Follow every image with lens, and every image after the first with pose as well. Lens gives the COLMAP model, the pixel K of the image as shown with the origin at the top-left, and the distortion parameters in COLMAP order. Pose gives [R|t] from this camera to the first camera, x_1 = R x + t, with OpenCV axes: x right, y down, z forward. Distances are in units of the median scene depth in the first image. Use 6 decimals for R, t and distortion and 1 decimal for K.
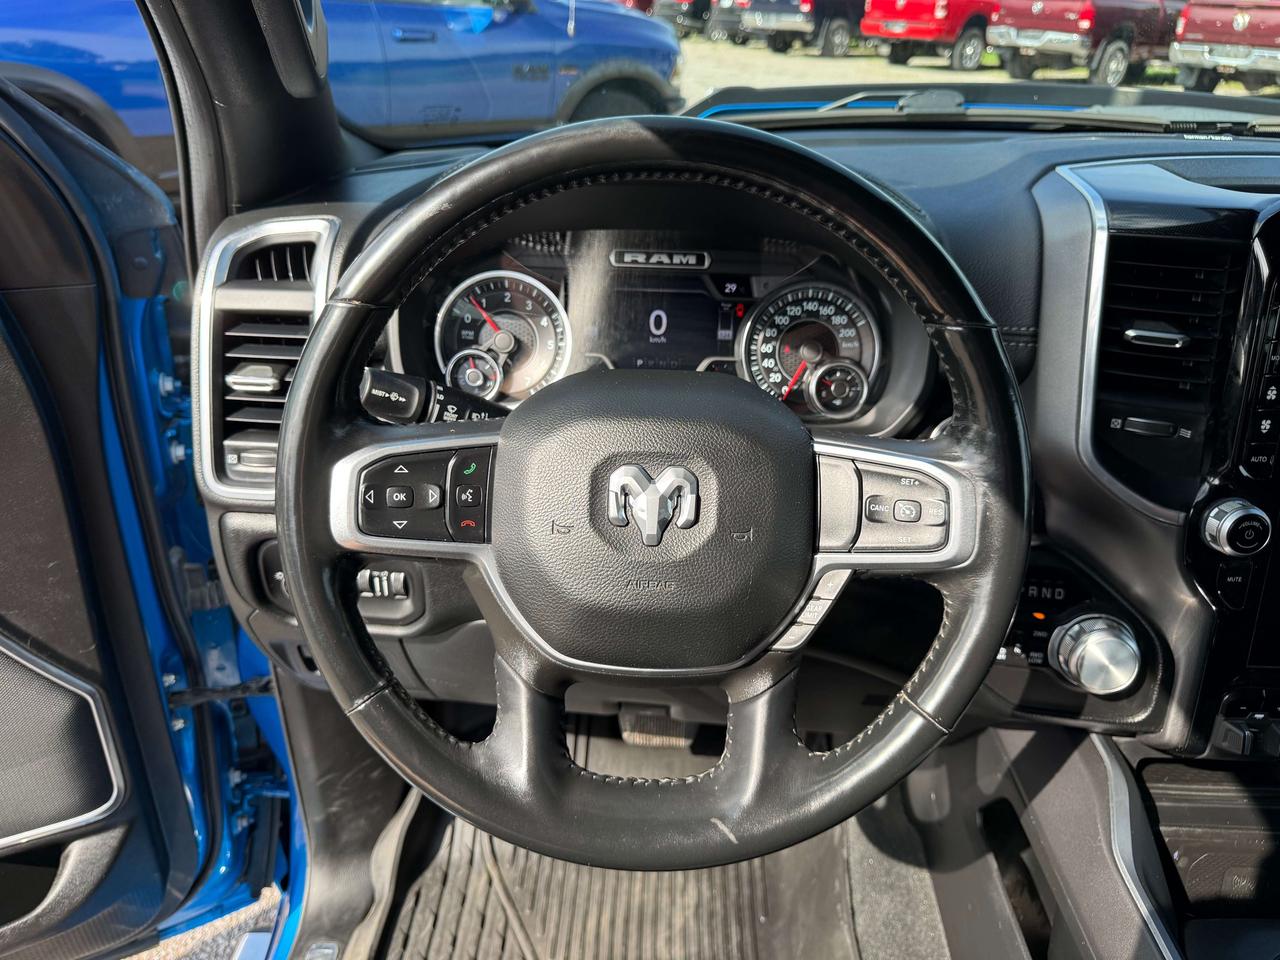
lens RADIAL K [[922.0, 0, 636.7], [0, 922.0, 502.7], [0, 0, 1]] dist [0.005792, -0.012960]
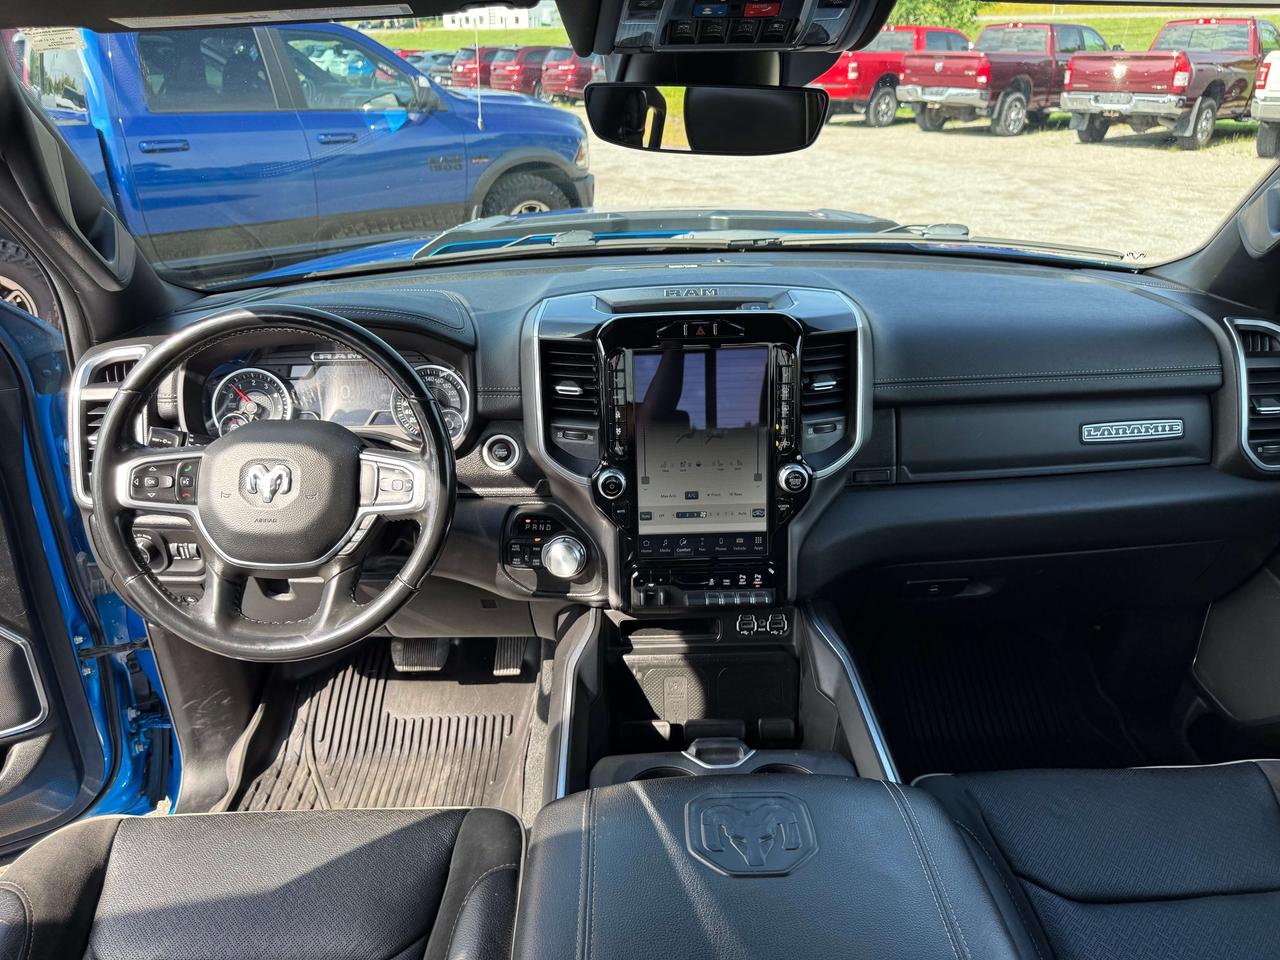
lens RADIAL K [[922.0, 0, 643.3], [0, 922.0, 484.0], [0, 0, 1]] dist [0.005792, -0.012960]
pose [[0.998018, -0.057169, 0.026301, 0.540596], [0.058863, 0.995885, -0.068912, 0.133622], [-0.022253, 0.070323, 0.997276, -0.754370]]
